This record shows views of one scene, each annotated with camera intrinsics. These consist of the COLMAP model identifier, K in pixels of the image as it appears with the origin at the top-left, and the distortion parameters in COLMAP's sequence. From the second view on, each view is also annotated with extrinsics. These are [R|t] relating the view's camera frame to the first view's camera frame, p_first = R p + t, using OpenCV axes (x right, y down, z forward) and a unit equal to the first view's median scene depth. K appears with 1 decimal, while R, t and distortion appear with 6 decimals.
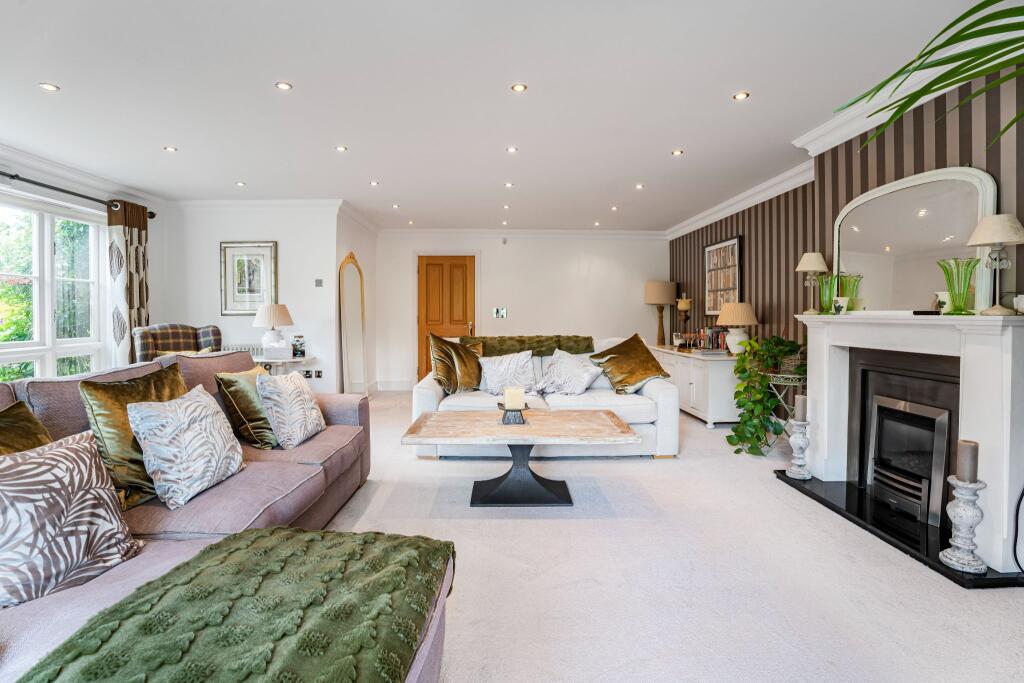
lens RADIAL K [[448.3, 0, 515.0], [0, 448.3, 323.8], [0, 0, 1]] dist [-0.043567, 0.013697]
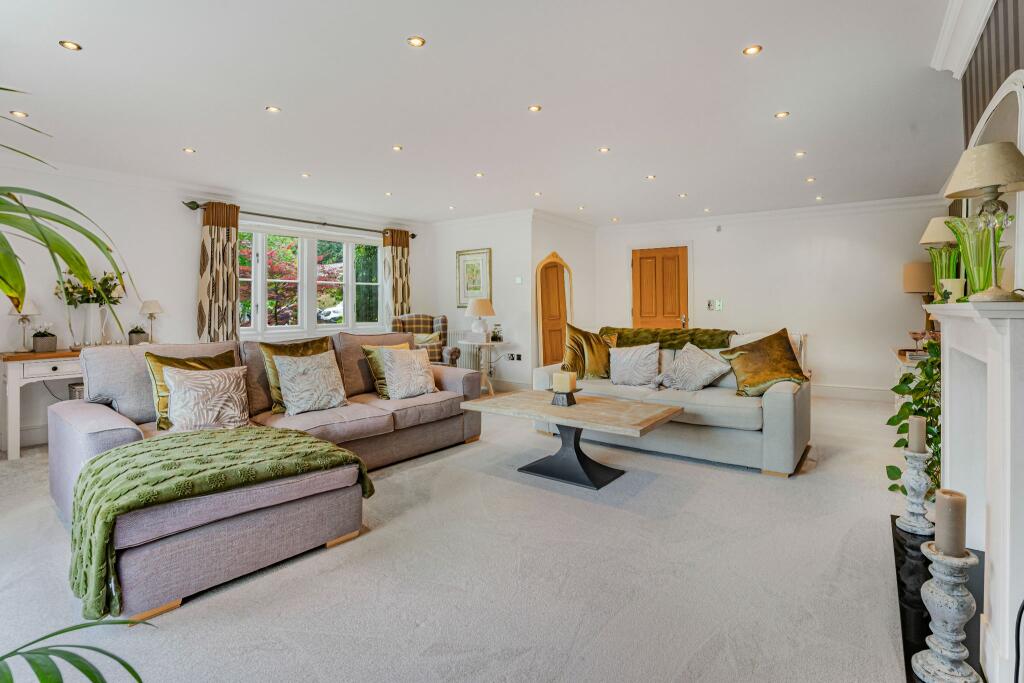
lens RADIAL K [[444.7, 0, 512.8], [0, 444.7, 309.4], [0, 0, 1]] dist [-0.043320, 0.000243]
pose [[0.822865, 0.000846, -0.568236, 0.309029], [-0.010127, 0.999862, -0.013178, 0.002199], [0.568146, 0.016598, 0.822760, 0.020491]]
